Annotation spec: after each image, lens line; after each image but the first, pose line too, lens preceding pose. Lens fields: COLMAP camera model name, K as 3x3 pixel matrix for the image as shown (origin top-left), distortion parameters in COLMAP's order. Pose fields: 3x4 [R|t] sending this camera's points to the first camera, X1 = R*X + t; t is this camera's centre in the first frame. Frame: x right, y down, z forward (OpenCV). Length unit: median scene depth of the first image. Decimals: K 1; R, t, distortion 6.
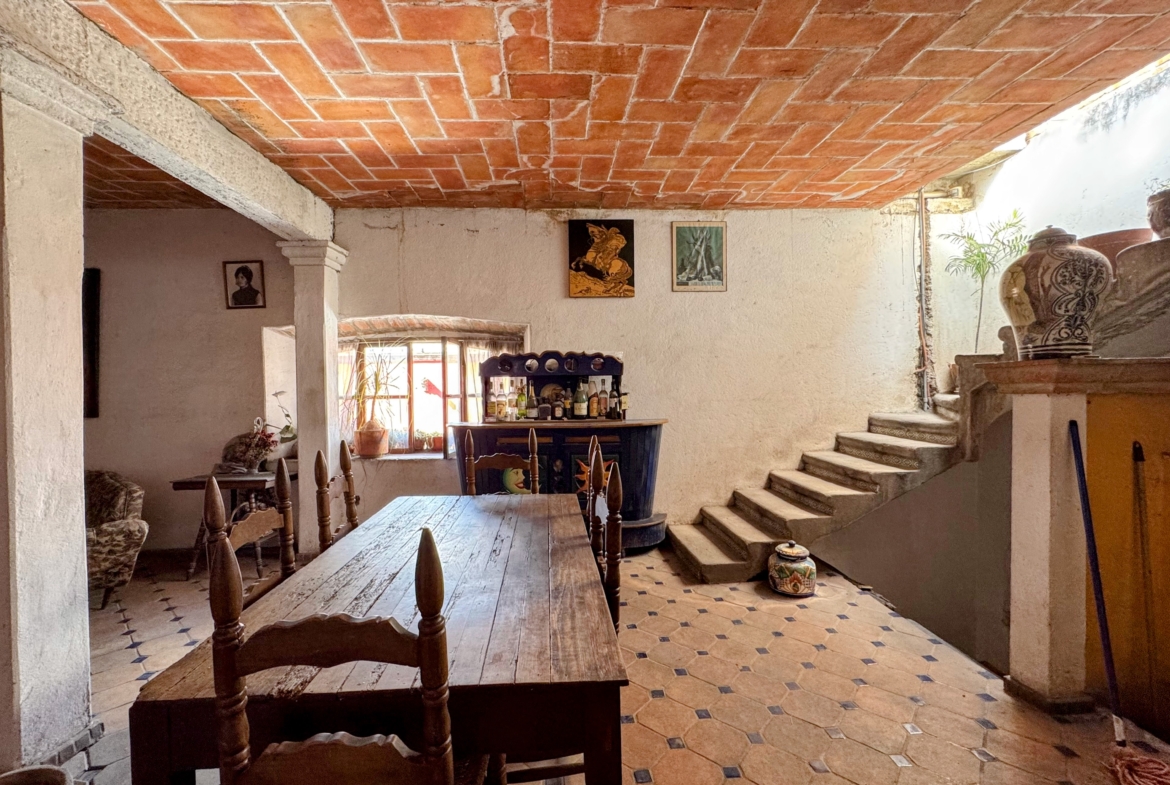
lens RADIAL K [[490.7, 0, 566.3], [0, 490.7, 390.1], [0, 0, 1]] dist [0.001060, 0.000166]
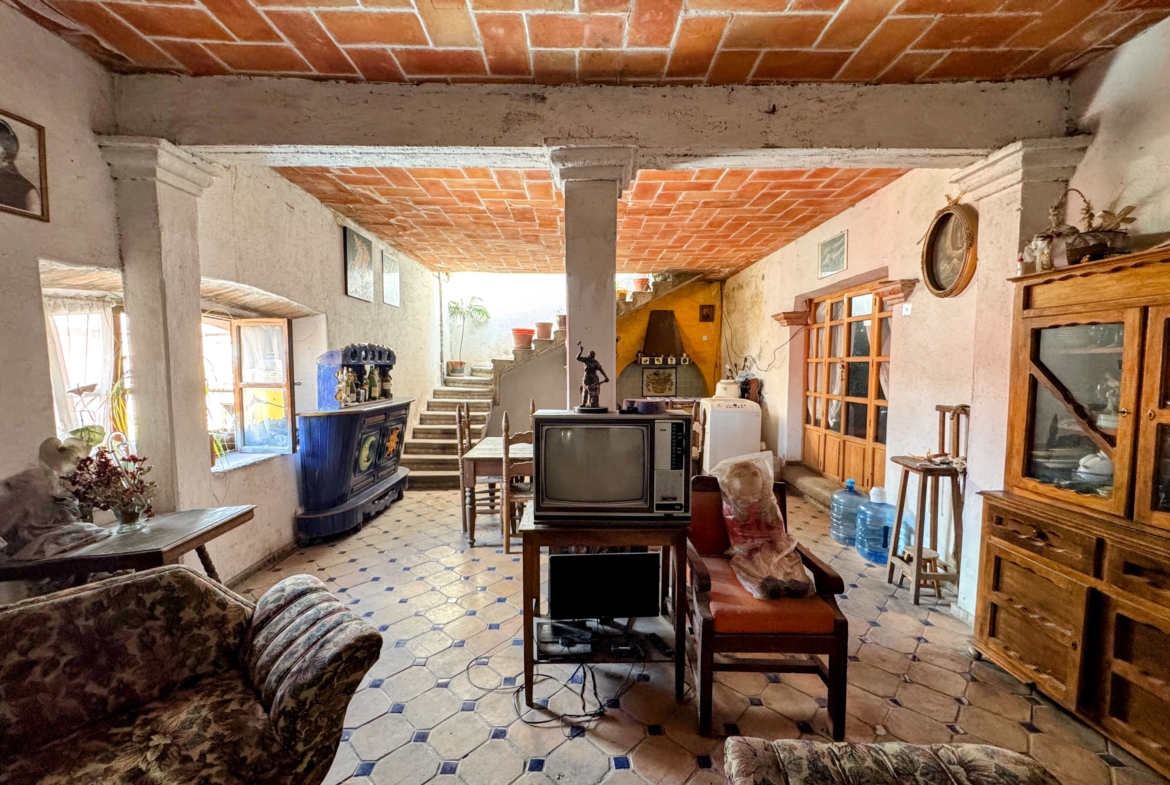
lens RADIAL K [[468.8, 0, 584.2], [0, 468.8, 393.6], [0, 0, 1]] dist [-0.000422, -0.000473]
pose [[0.023649, -0.046805, 0.998624, -1.125323], [0.001205, 0.998904, 0.046789, -0.011724], [-0.999720, 0.000097, 0.023680, 0.441433]]
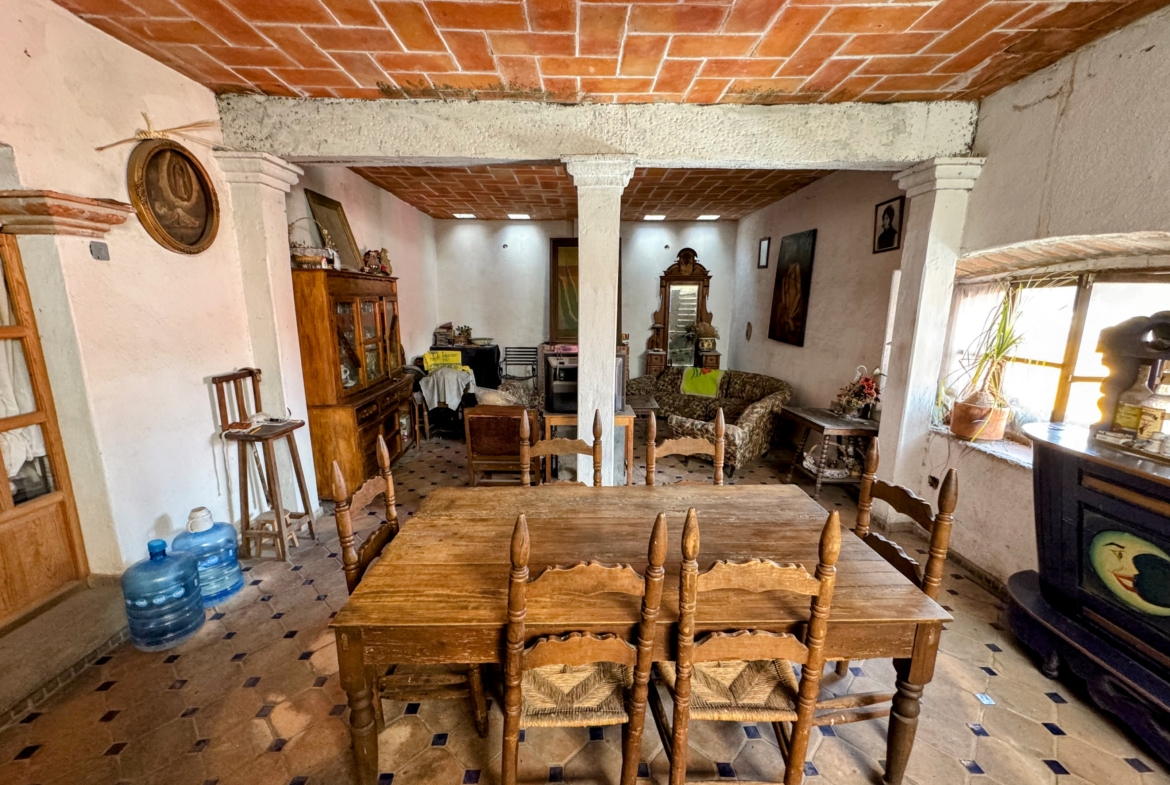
lens RADIAL K [[468.8, 0, 584.8], [0, 468.8, 393.1], [0, 0, 1]] dist [-0.000422, -0.000473]
pose [[-0.012459, 0.210791, -0.977452, 0.323310], [-0.010231, 0.977450, 0.210921, -0.084747], [0.999870, 0.012628, -0.010022, 0.433349]]
